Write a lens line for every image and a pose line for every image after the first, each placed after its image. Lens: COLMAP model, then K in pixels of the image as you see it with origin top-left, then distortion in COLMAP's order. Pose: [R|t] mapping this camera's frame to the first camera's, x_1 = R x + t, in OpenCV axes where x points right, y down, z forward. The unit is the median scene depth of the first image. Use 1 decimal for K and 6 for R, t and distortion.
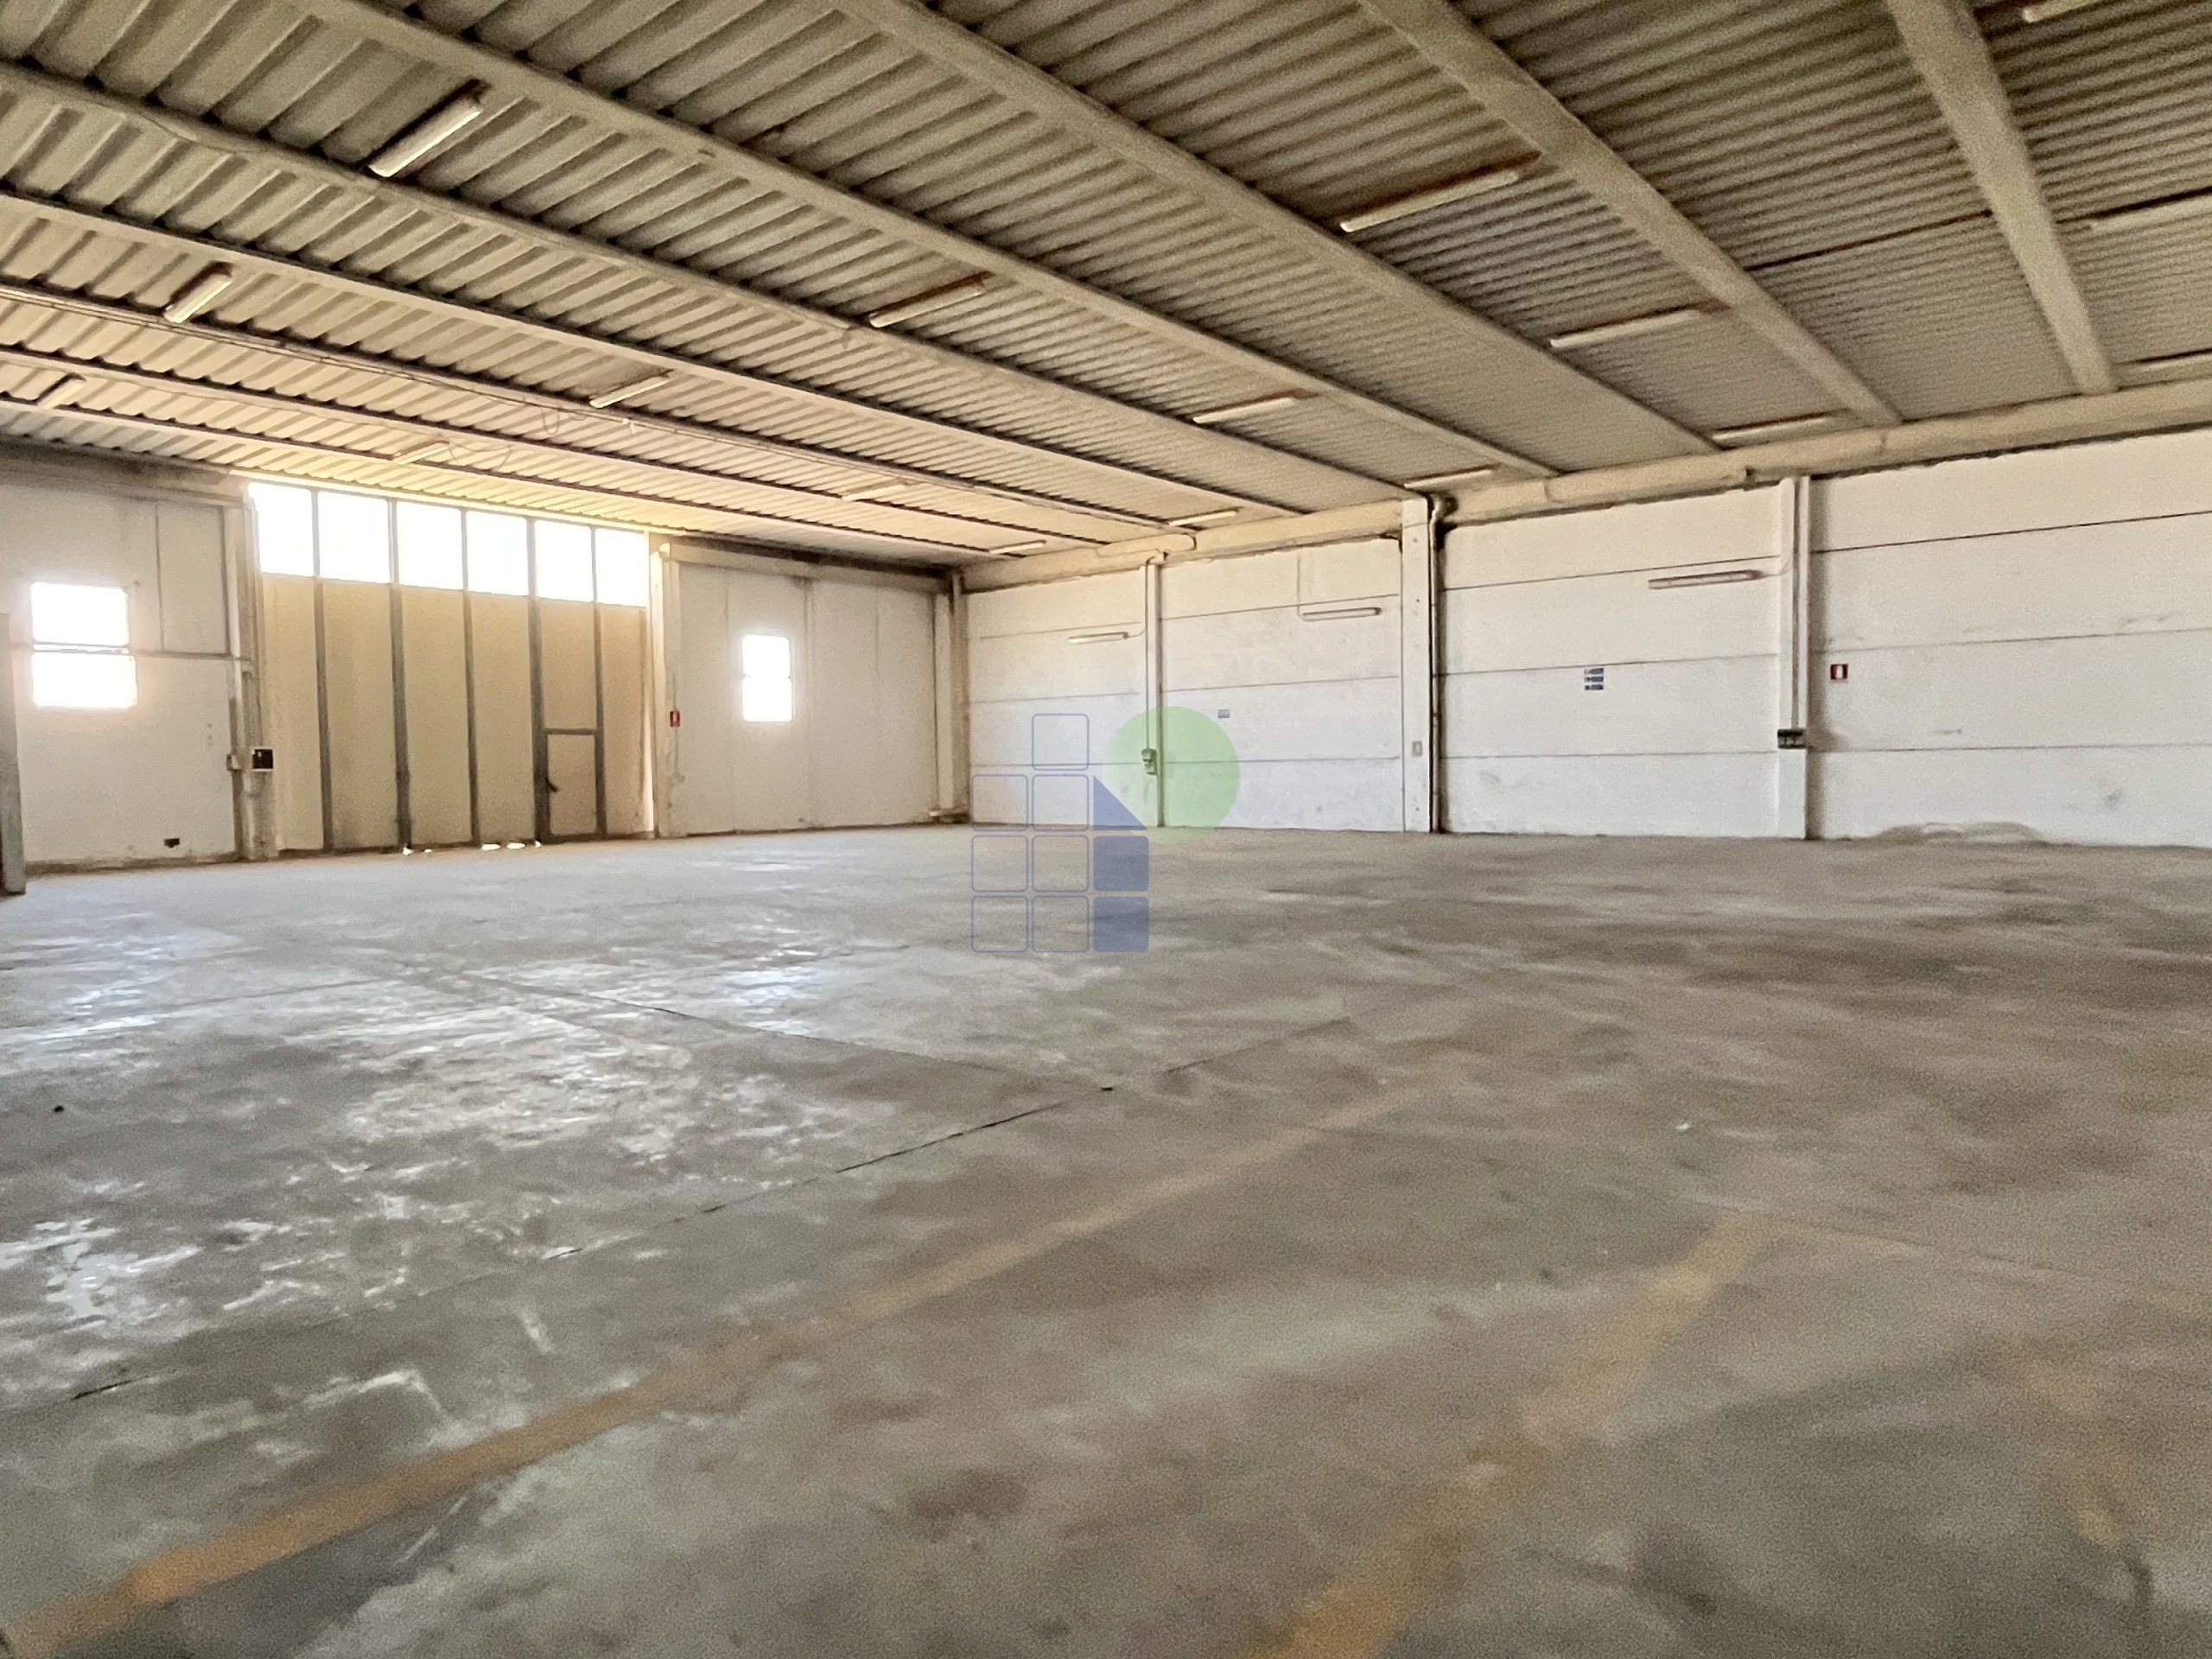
lens RADIAL K [[1361.3, 0, 1111.2], [0, 1361.3, 834.9], [0, 0, 1]] dist [-0.003845, -0.000710]
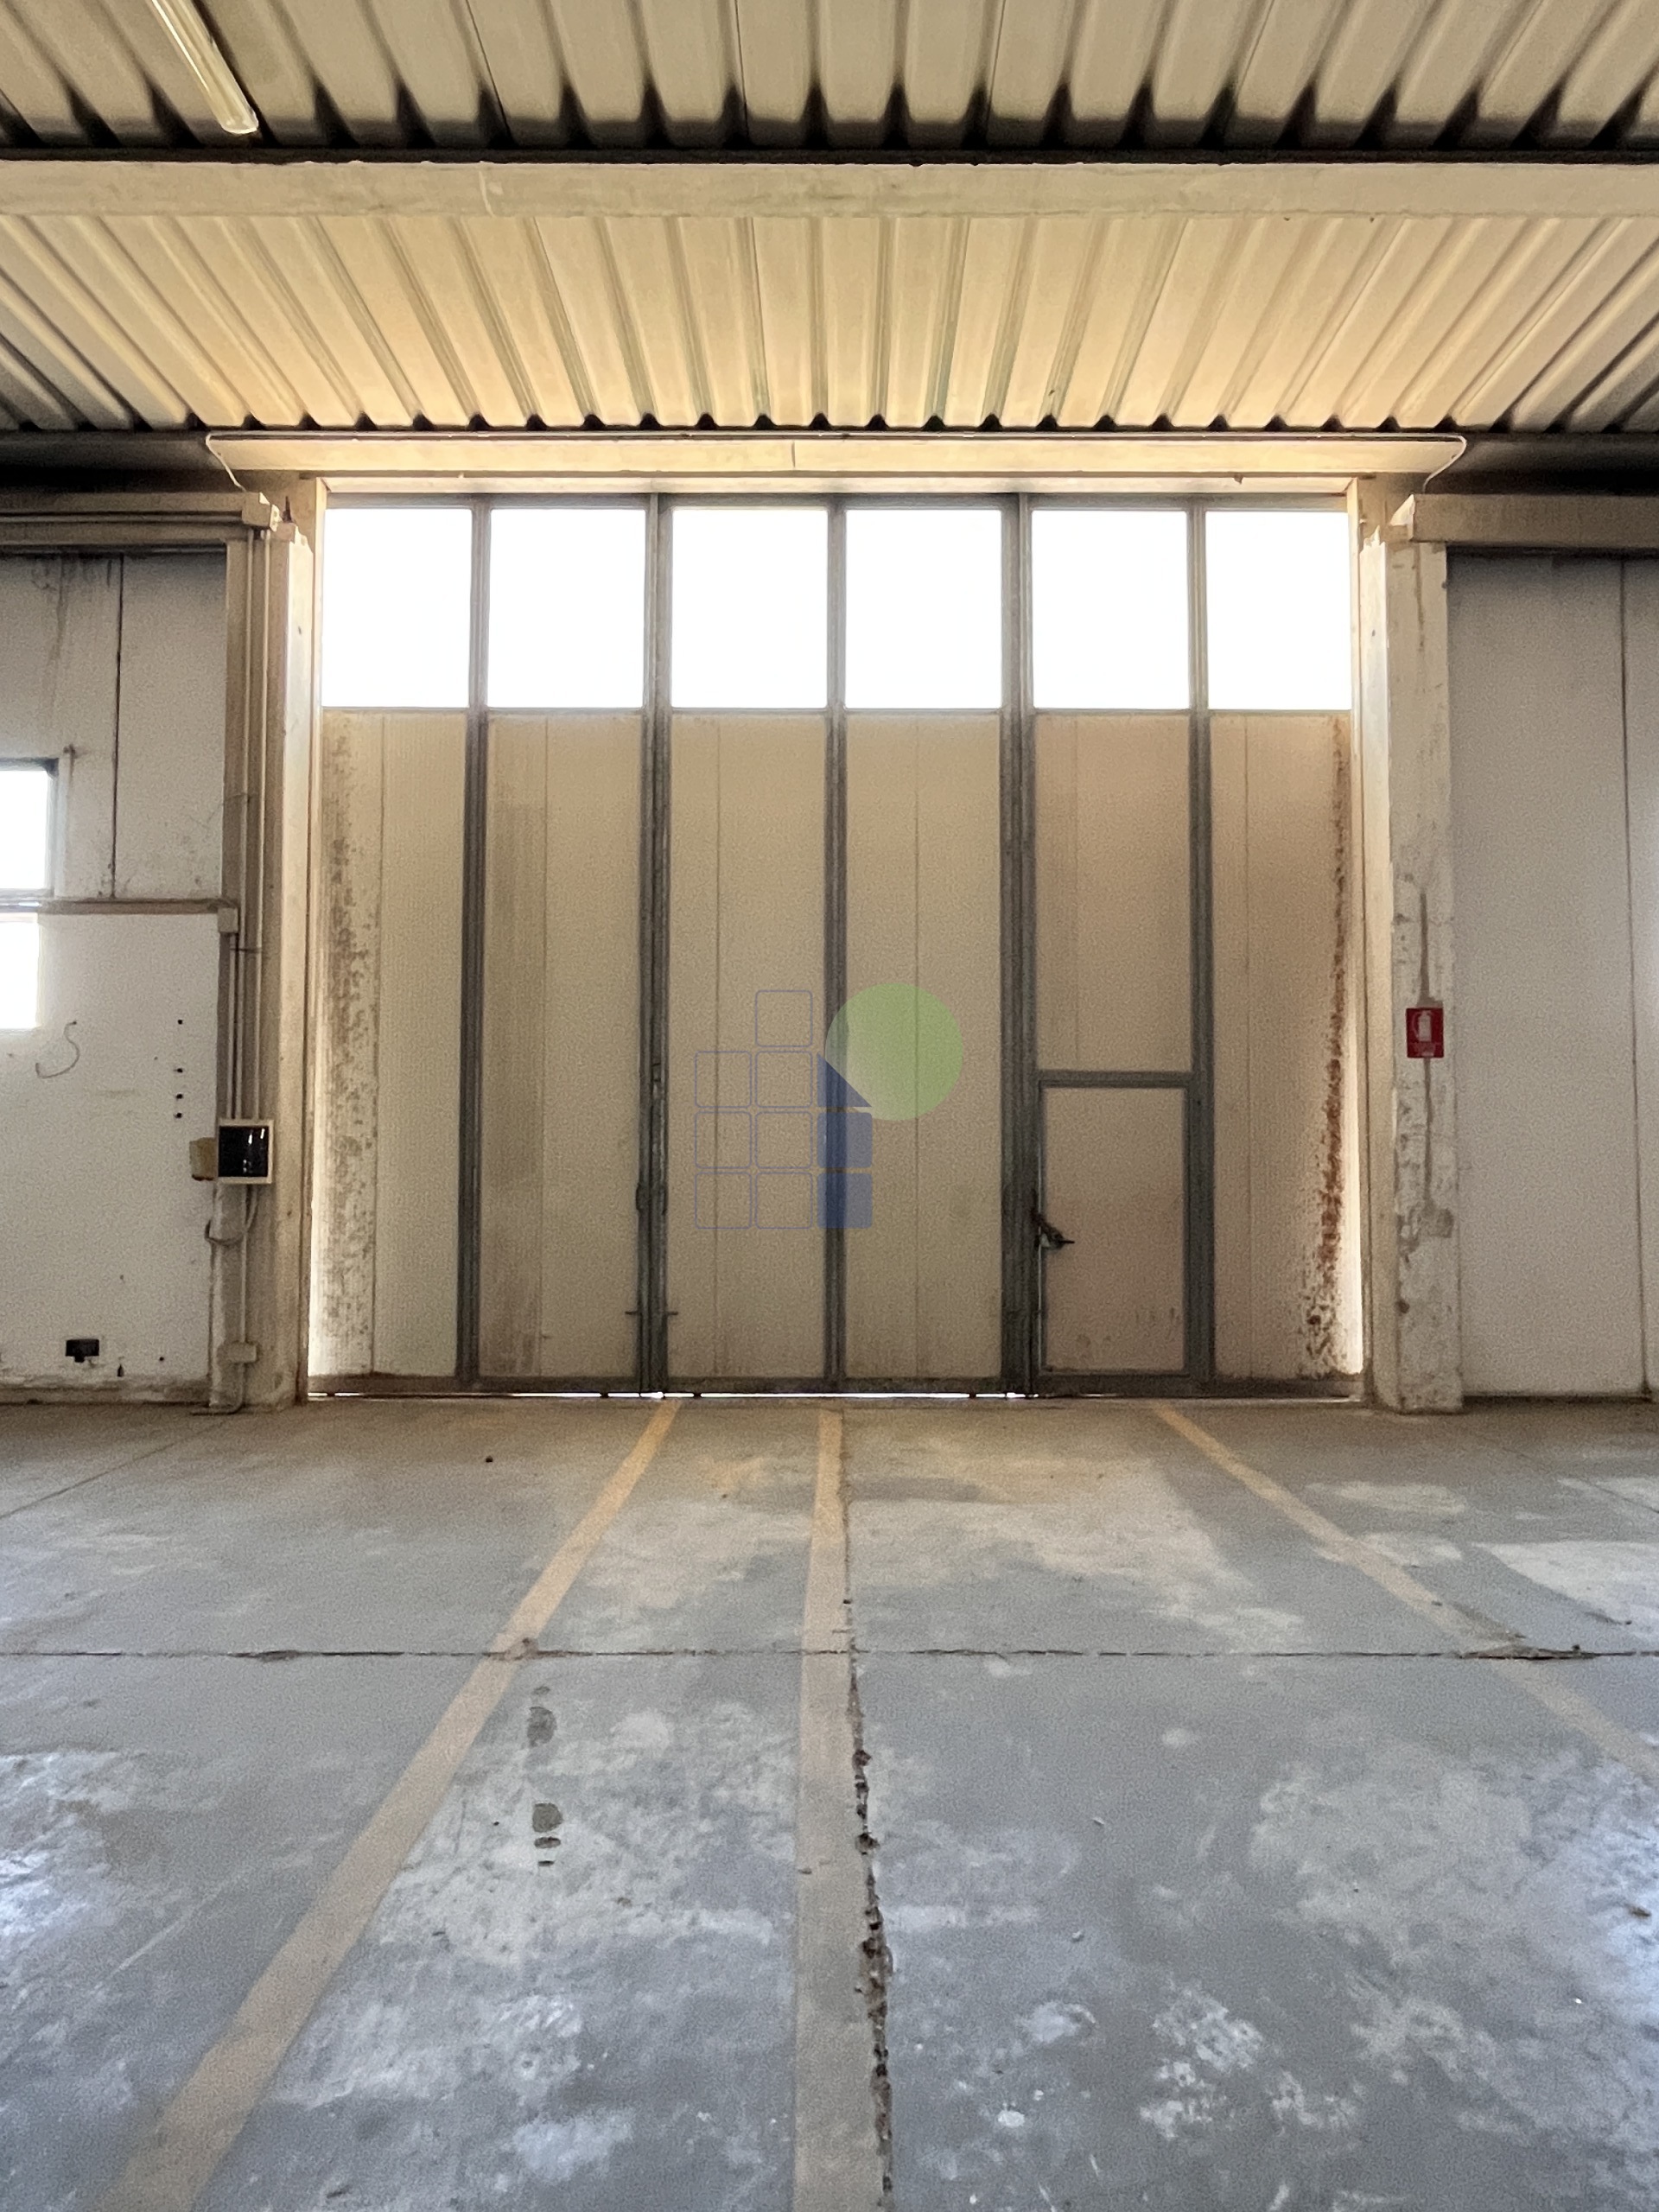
lens RADIAL K [[1361.3, 0, 835.5], [0, 1361.3, 1107.4], [0, 0, 1]] dist [-0.003845, -0.000710]
pose [[0.644642, -0.019575, -0.764234, -0.173945], [-0.049174, 0.996540, -0.067004, -0.041411], [0.762902, 0.080774, 0.641449, 0.719159]]
